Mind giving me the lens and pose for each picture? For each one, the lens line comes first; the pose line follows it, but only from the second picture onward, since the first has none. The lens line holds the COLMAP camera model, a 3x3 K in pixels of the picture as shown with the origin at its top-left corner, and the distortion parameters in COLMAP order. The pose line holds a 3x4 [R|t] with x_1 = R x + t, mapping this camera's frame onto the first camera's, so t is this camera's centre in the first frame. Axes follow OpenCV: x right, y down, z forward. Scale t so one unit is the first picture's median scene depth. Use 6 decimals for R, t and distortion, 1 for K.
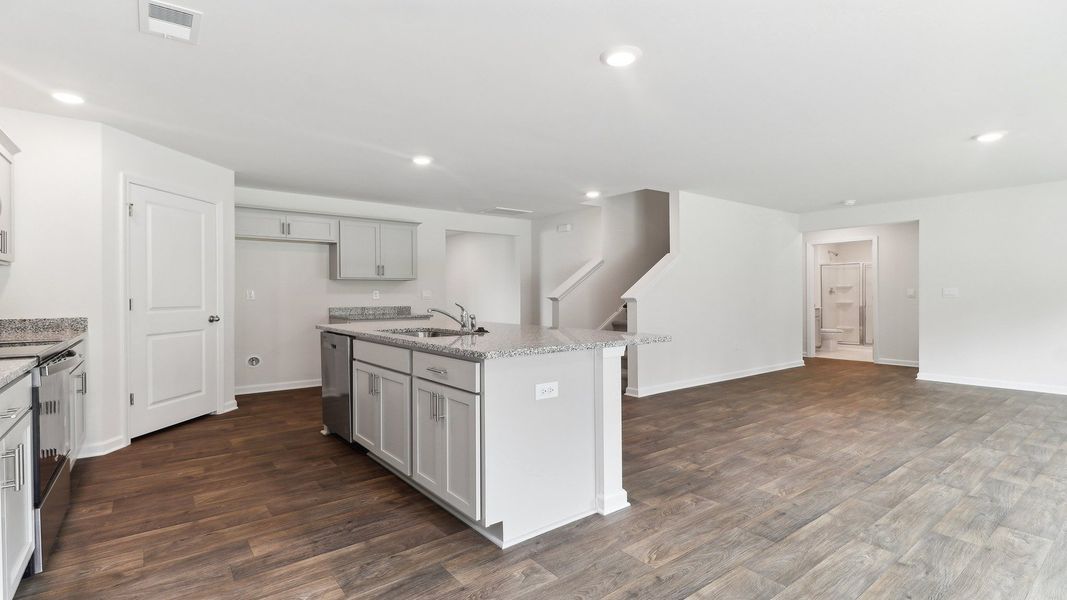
lens RADIAL K [[496.3, 0, 530.3], [0, 496.3, 294.5], [0, 0, 1]] dist [0.026453, -0.016372]
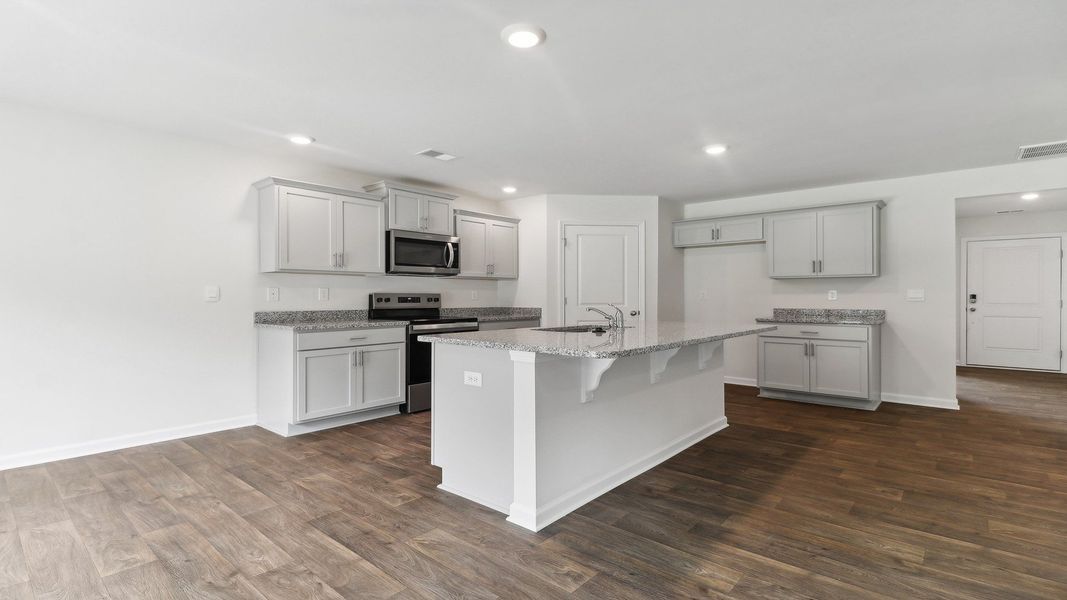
lens RADIAL K [[496.3, 0, 530.3], [0, 496.3, 294.5], [0, 0, 1]] dist [0.026453, -0.016372]
pose [[0.194491, 0.001884, -0.980902, 0.598841], [0.001682, 0.999996, 0.002255, -0.002323], [0.980903, -0.002088, 0.194487, 0.456520]]
